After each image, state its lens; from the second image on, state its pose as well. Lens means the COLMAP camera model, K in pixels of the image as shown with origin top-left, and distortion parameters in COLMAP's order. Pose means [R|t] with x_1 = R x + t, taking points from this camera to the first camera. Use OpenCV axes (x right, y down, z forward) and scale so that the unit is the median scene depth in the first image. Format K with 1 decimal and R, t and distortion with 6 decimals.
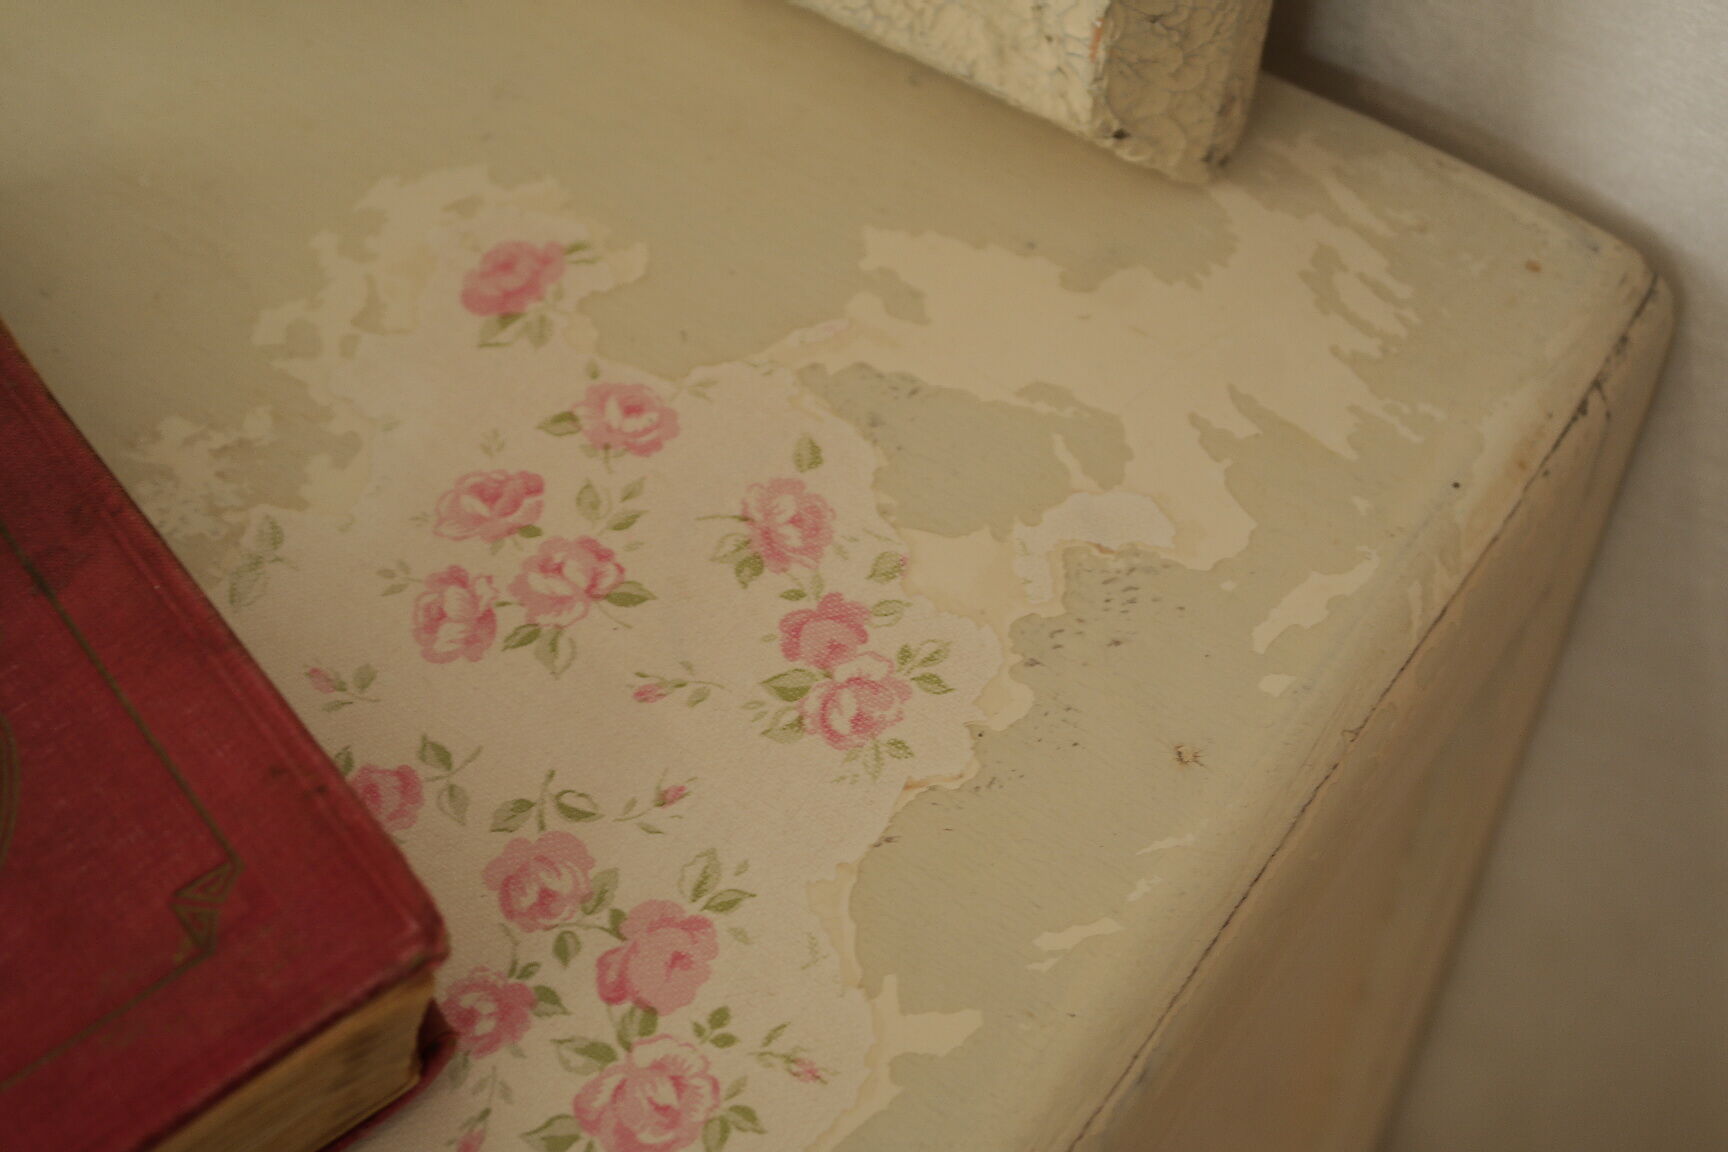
lens RADIAL K [[2878.8, 0, 855.7], [0, 2878.8, 581.3], [0, 0, 1]] dist [-0.002809, 0.000000]
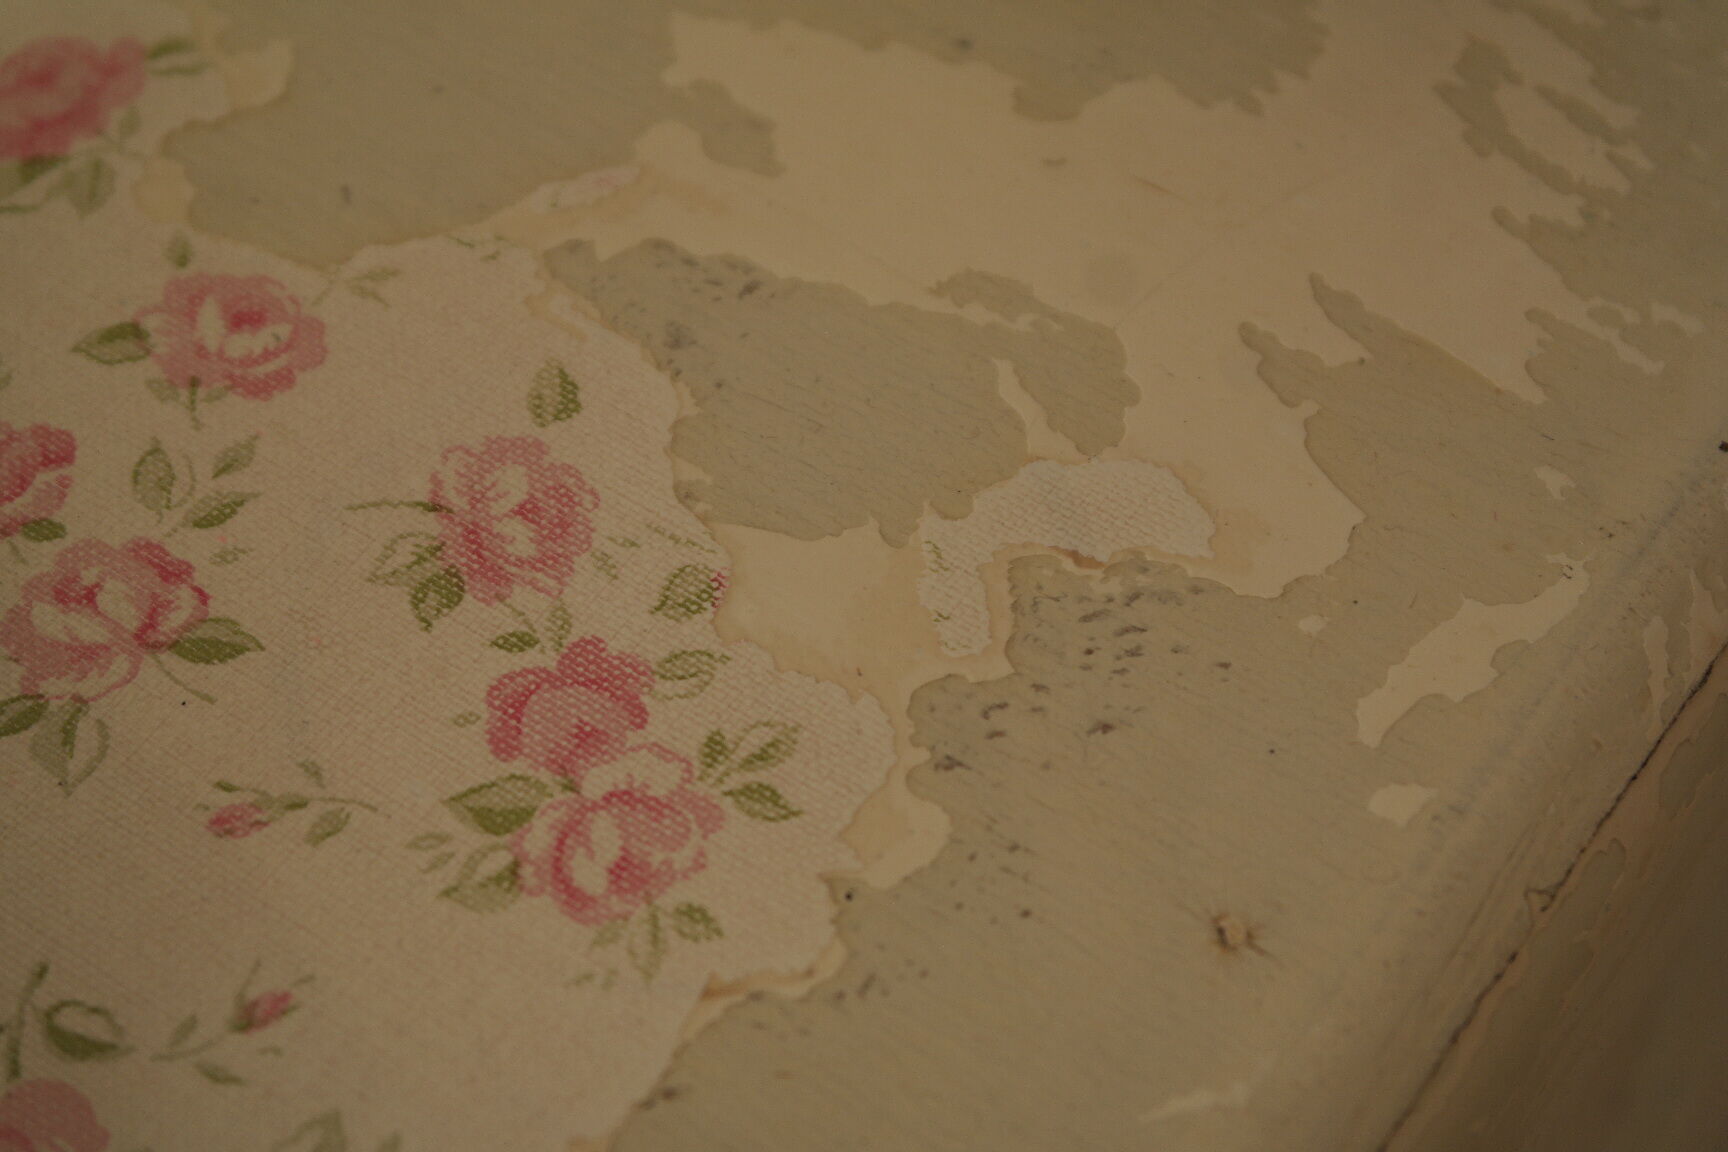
lens RADIAL K [[3654.7, 0, 848.4], [0, 3654.7, 573.2], [0, 0, 1]] dist [0.083297, 0.000000]
pose [[0.999999, 0.000030, -0.001155, 0.041974], [-0.000086, 0.998851, -0.047930, 0.024696], [0.001153, 0.047930, 0.998850, 0.301588]]
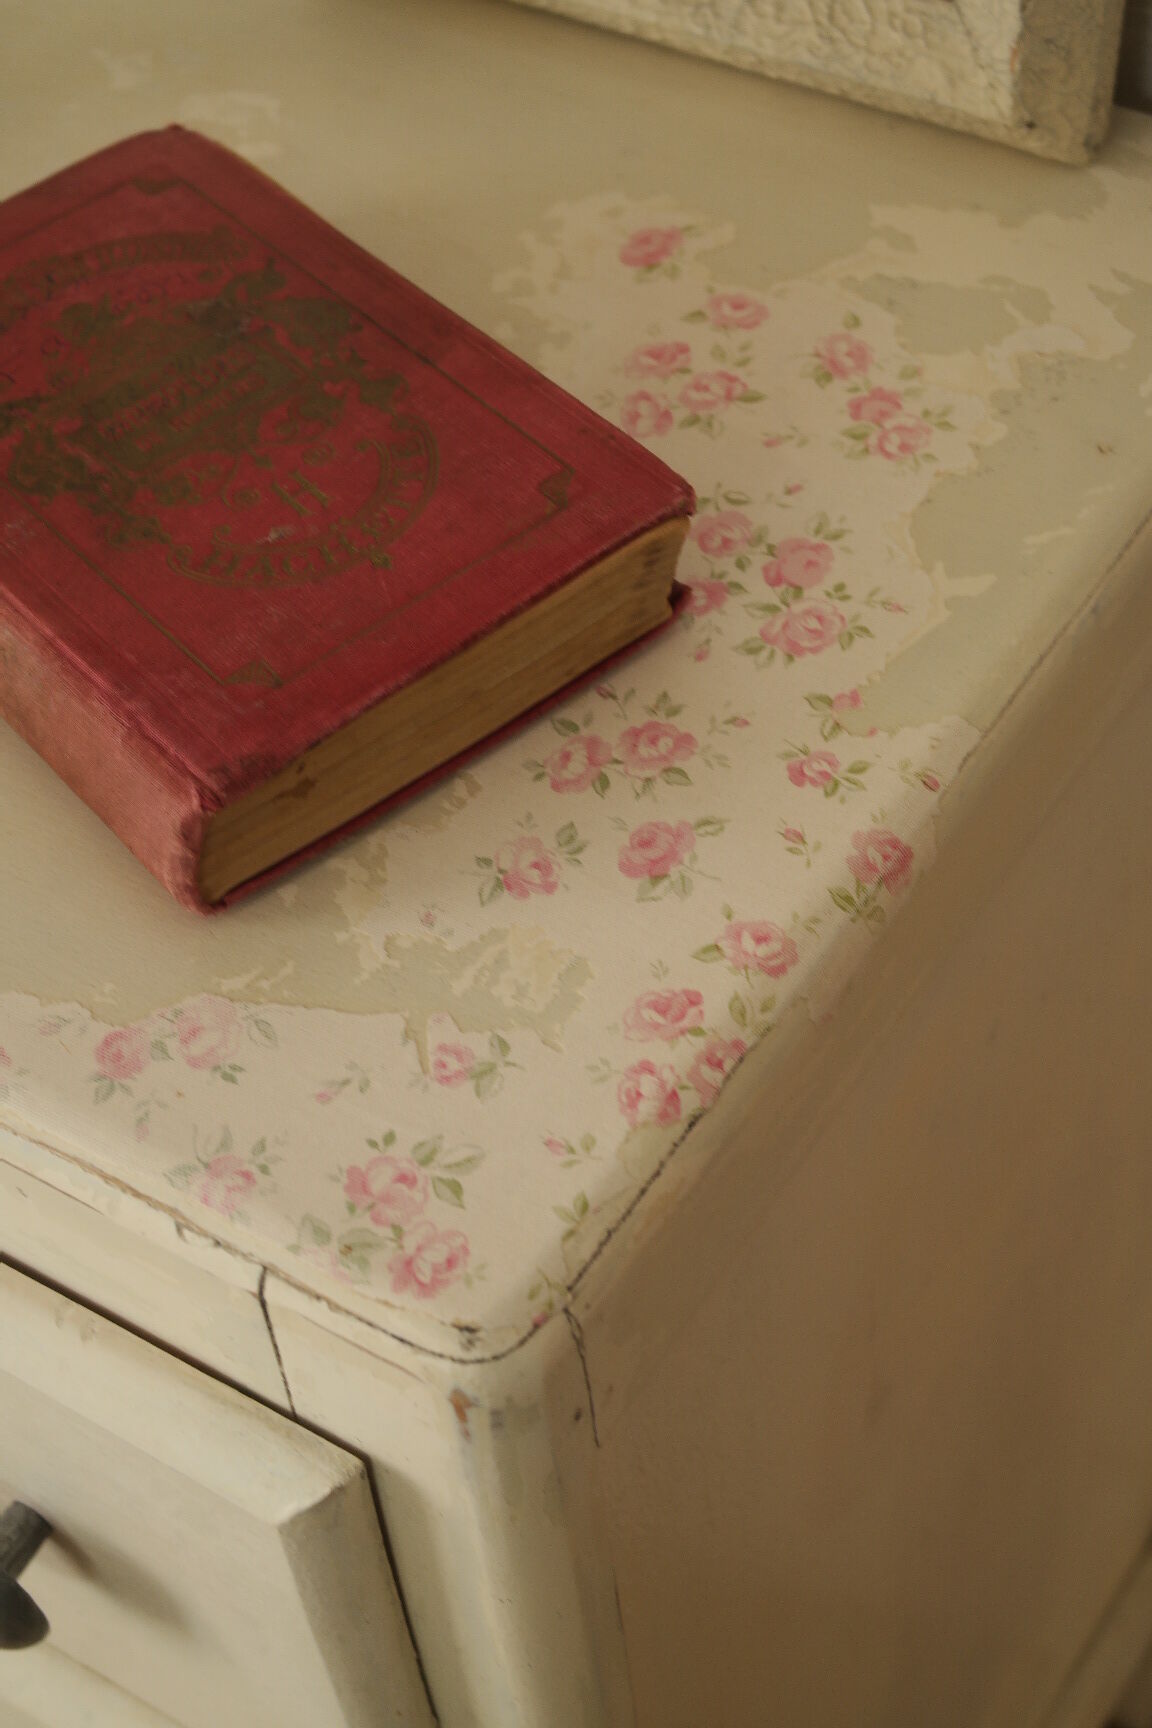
lens RADIAL K [[3081.1, 0, 594.4], [0, 3081.1, 860.0], [0, 0, 1]] dist [0.021237, 0.000000]
pose [[0.997997, -0.059769, -0.020726, -0.145198], [0.056892, 0.991255, -0.119069, 0.460169], [0.027662, 0.117651, 0.992670, -0.689856]]
